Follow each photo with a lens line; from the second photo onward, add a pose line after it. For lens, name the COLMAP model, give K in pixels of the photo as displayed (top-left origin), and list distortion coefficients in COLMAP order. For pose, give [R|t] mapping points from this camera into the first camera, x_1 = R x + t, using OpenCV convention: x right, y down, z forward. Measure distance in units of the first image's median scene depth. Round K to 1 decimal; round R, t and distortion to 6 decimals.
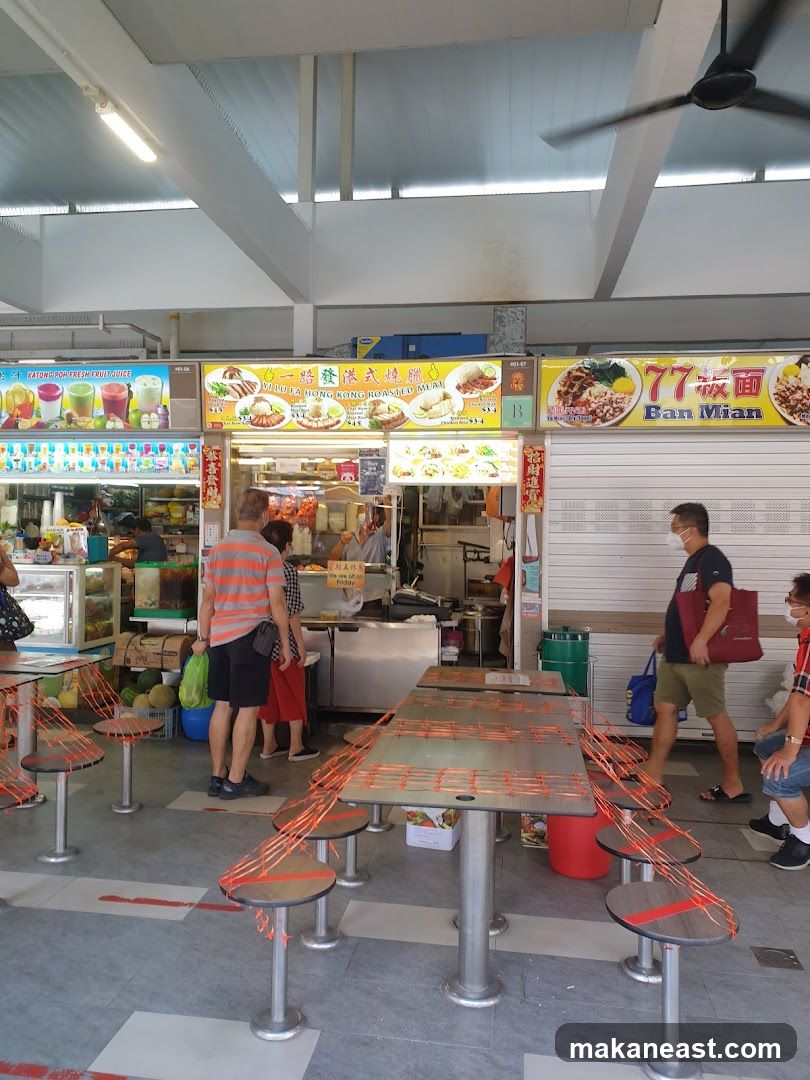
lens RADIAL K [[821.7, 0, 400.5], [0, 821.7, 532.7], [0, 0, 1]] dist [0.050824, -0.049299]
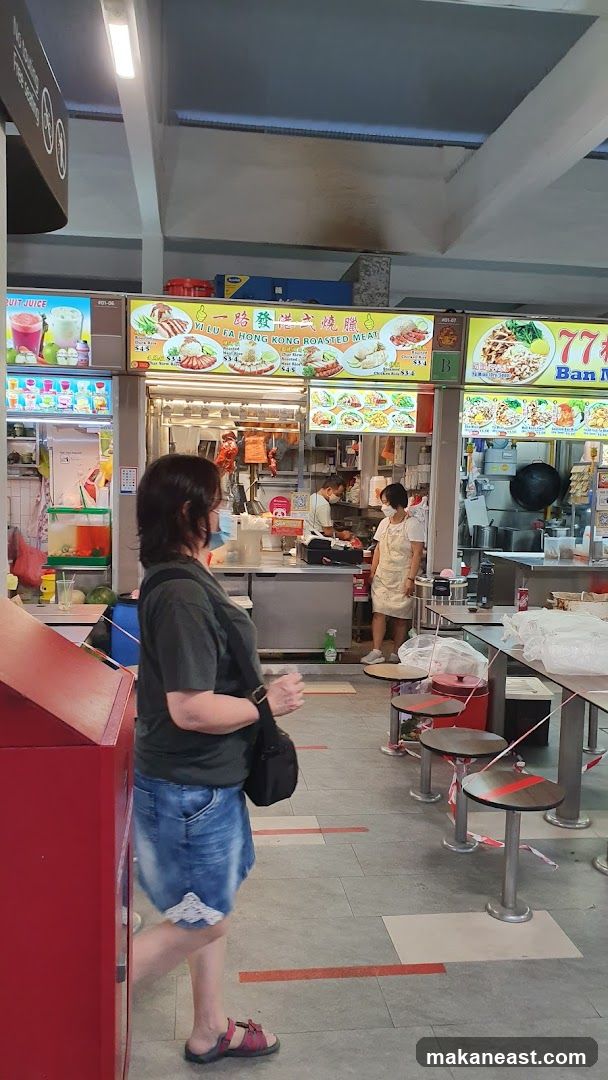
lens RADIAL K [[844.1, 0, 294.0], [0, 844.1, 545.9], [0, 0, 1]] dist [0.002916, 0.002157]
pose [[0.965649, -0.008637, 0.259706, -0.313434], [-0.013784, 0.996338, 0.084386, -0.006144], [-0.259484, -0.085067, 0.961994, -0.006610]]
